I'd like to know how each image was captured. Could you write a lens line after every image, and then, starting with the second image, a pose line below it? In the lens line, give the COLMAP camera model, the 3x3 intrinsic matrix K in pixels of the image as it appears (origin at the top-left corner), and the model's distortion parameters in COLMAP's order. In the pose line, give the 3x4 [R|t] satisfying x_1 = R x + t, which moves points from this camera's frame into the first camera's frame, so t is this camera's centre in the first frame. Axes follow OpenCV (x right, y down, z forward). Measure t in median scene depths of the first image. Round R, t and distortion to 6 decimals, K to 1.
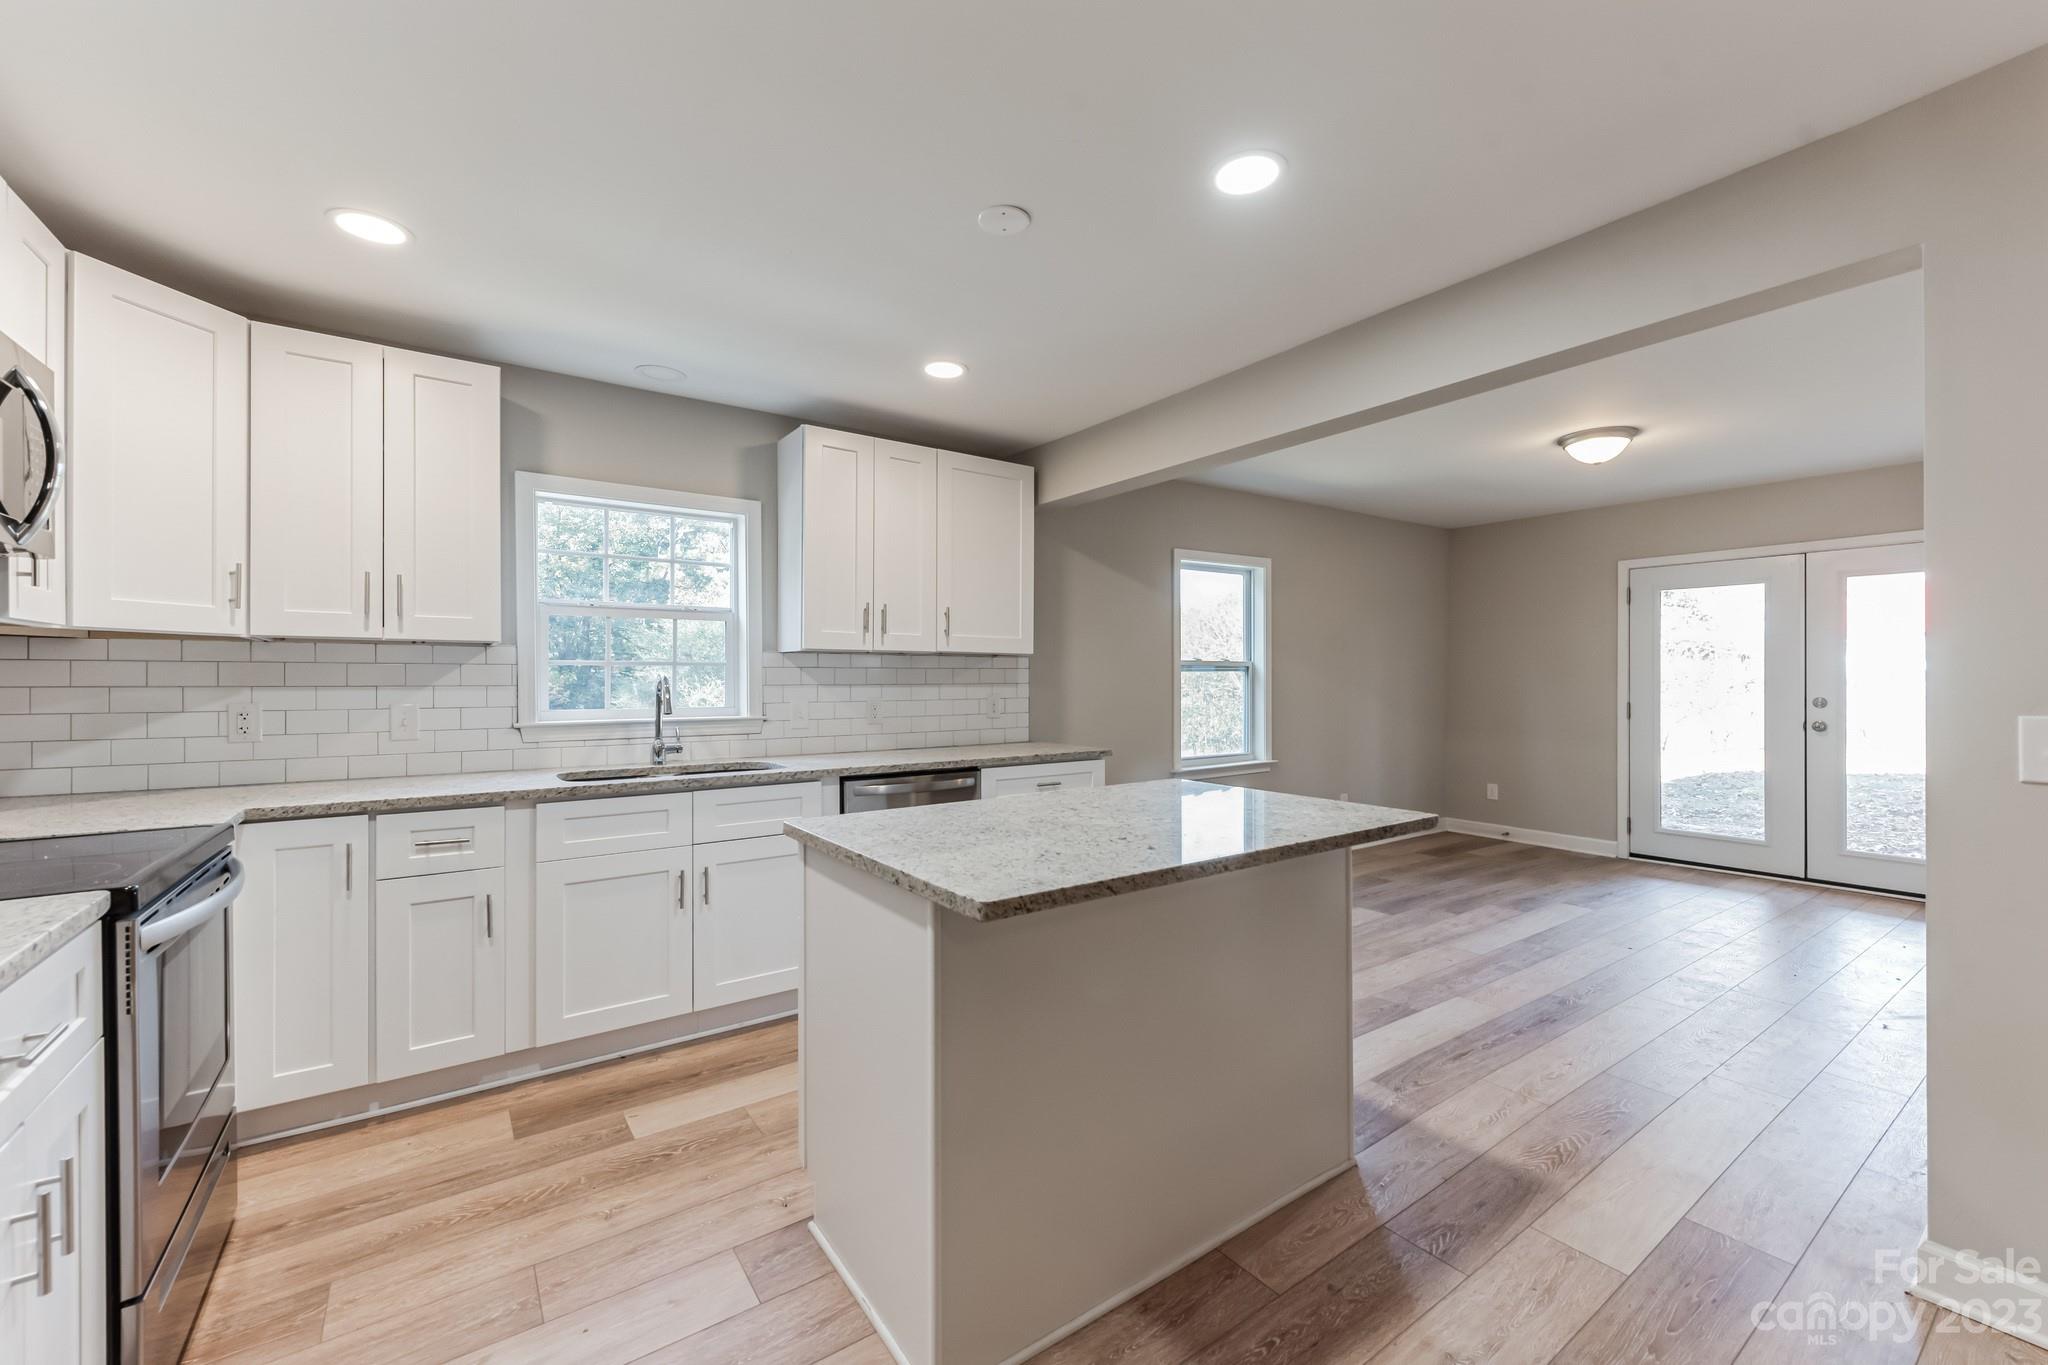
lens RADIAL K [[833.6, 0, 1014.4], [0, 833.6, 687.4], [0, 0, 1]] dist [0.001727, -0.000391]
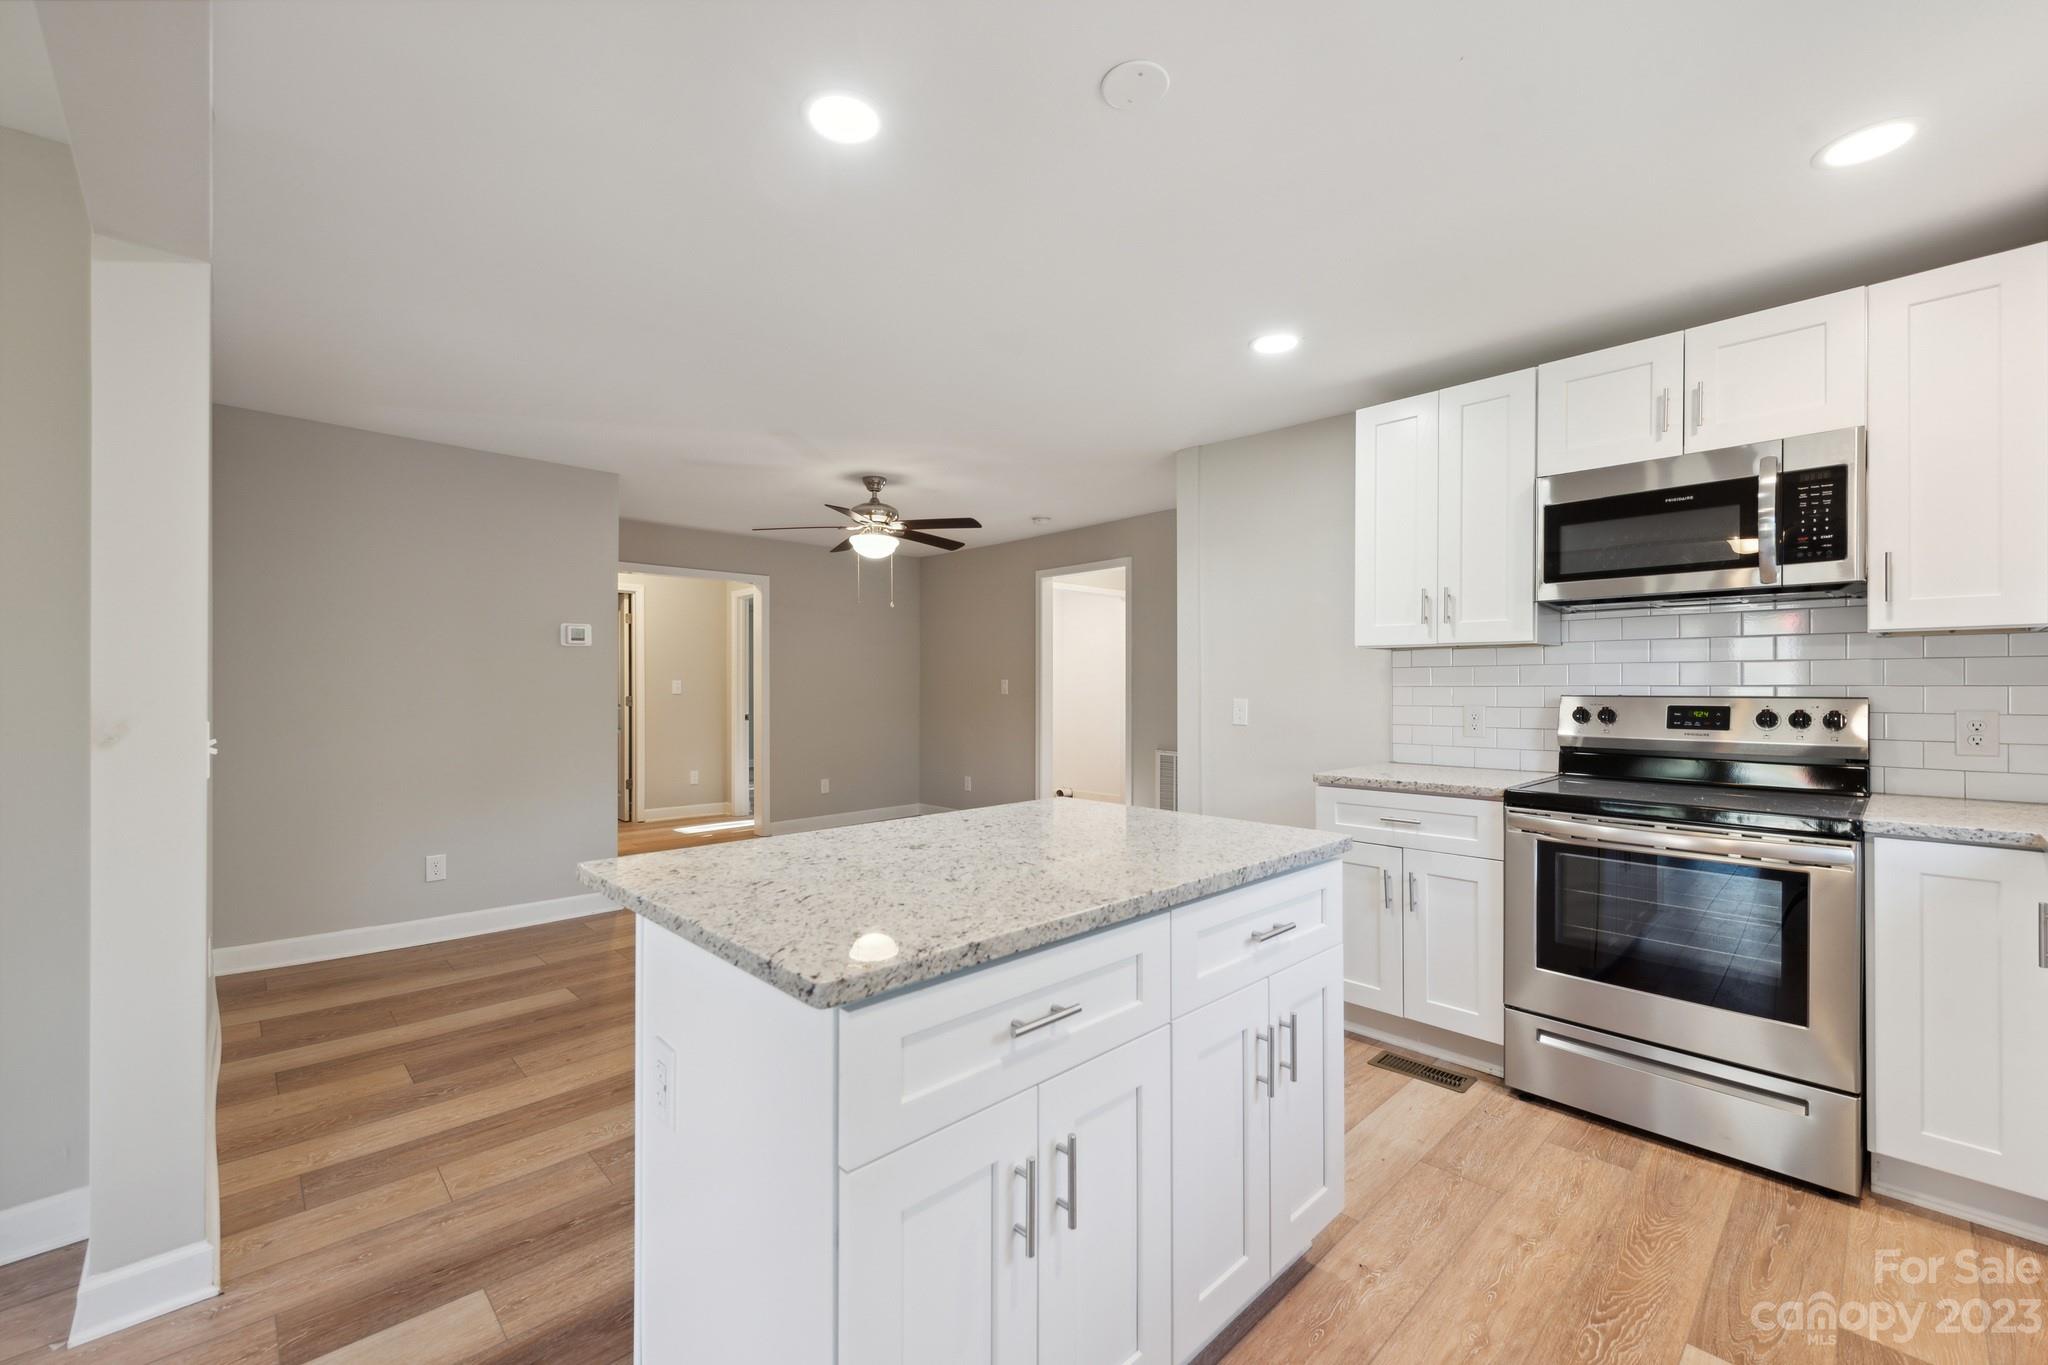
lens RADIAL K [[833.6, 0, 1023.0], [0, 833.6, 688.1], [0, 0, 1]] dist [0.001727, -0.000391]
pose [[-0.989383, 0.009474, -0.145023, 0.184036], [0.008362, 0.999931, 0.008274, -0.014310], [0.145092, 0.006974, -0.989394, 1.563617]]
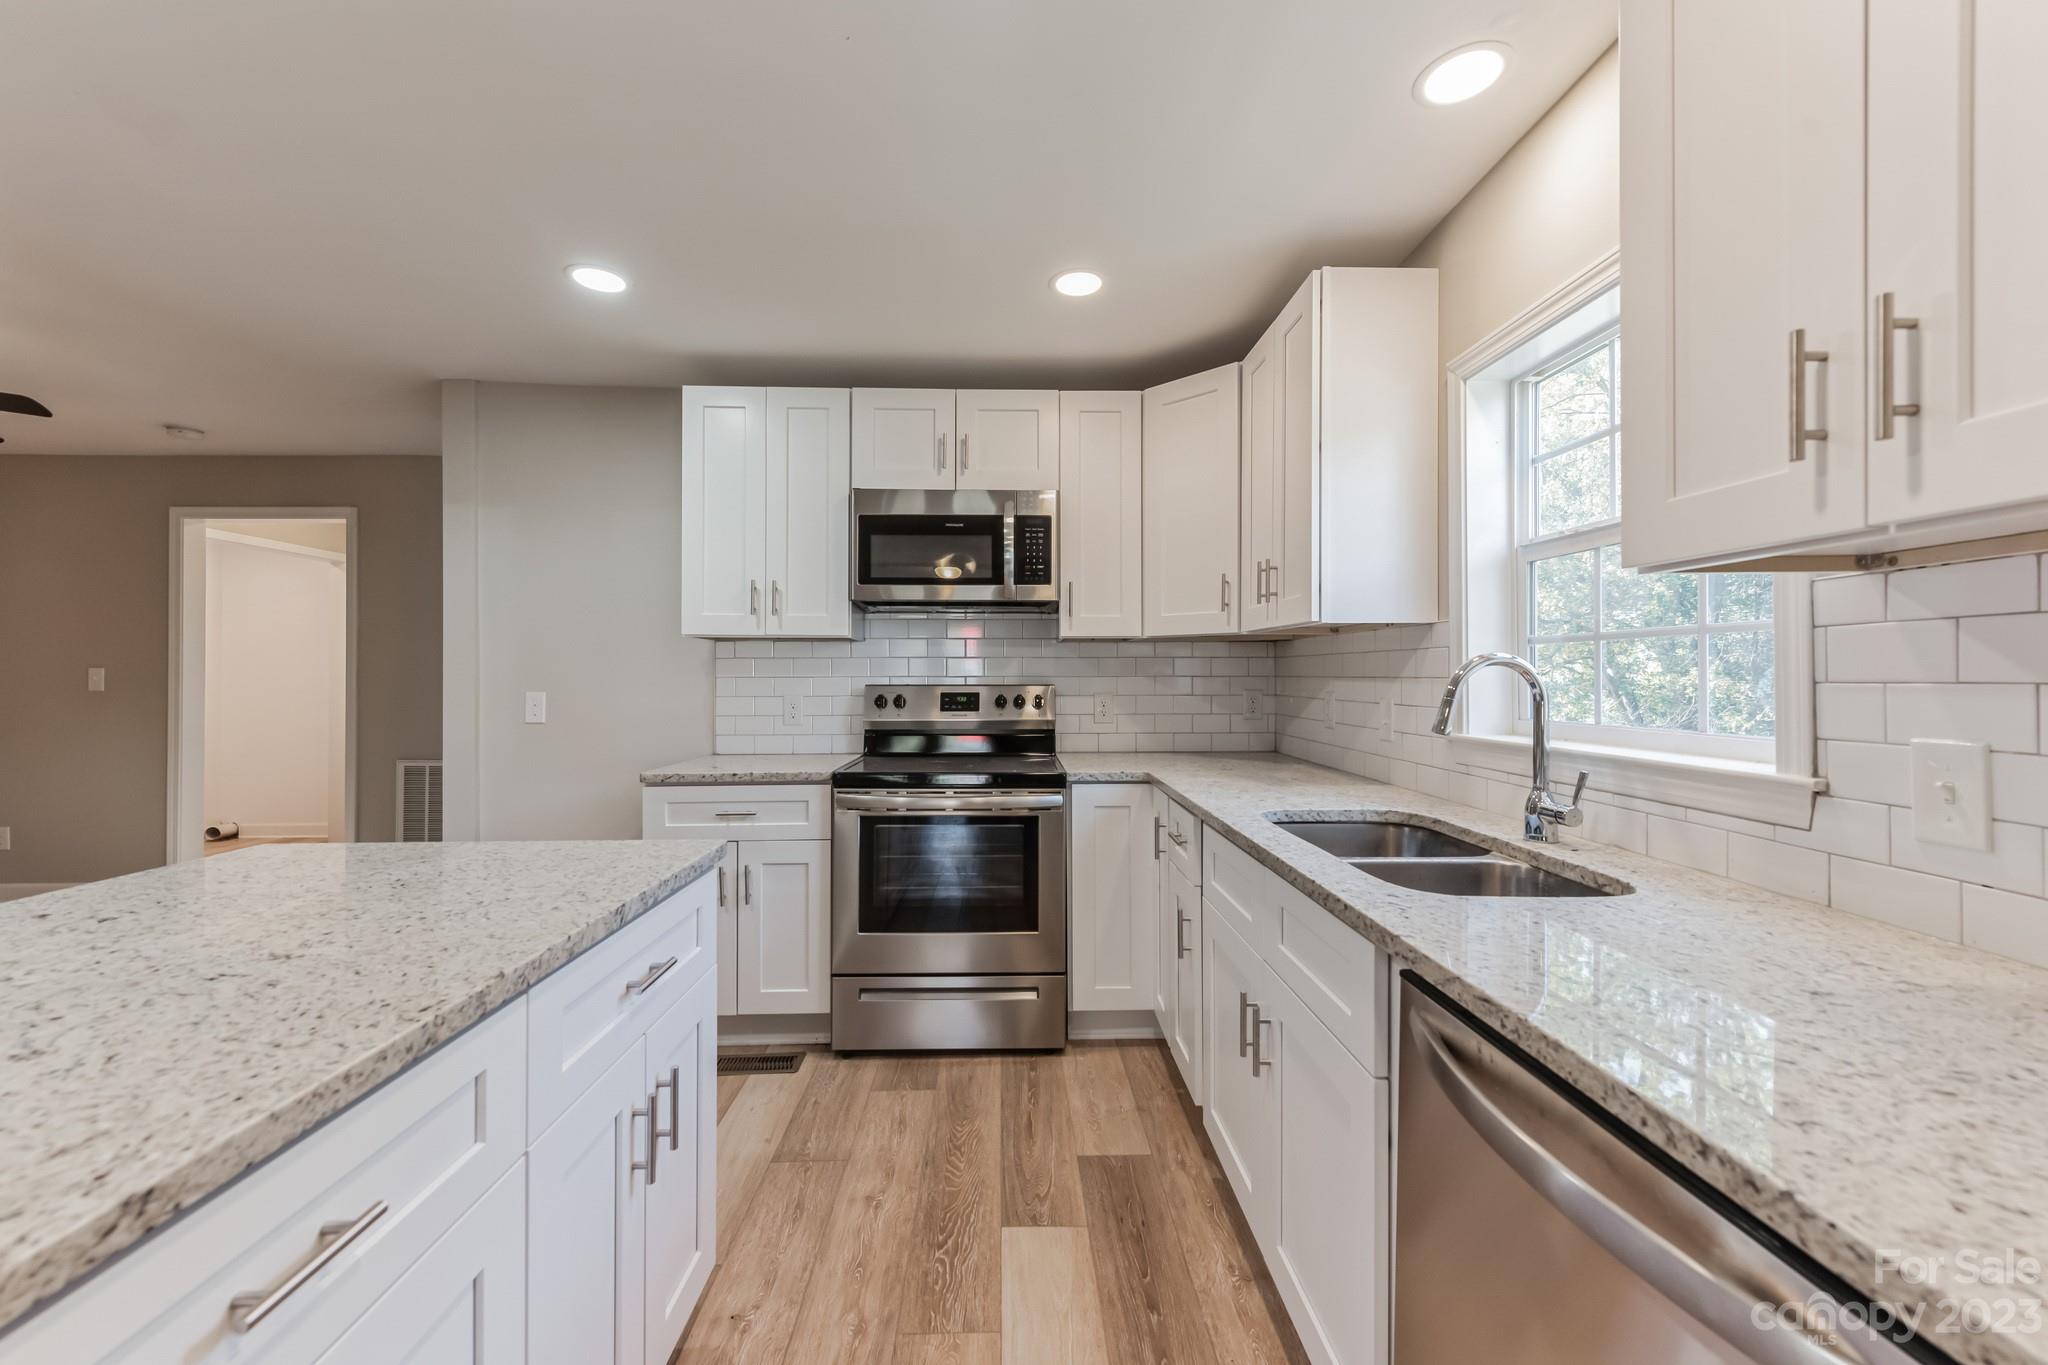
lens RADIAL K [[805.2, 0, 1024.3], [0, 805.2, 673.8], [0, 0, 1]] dist [0.012168, -0.003164]
pose [[-0.553358, 0.004391, -0.832932, 0.194798], [0.002035, 0.999990, 0.003920, -0.010358], [0.832941, 0.000474, -0.553361, 1.426641]]
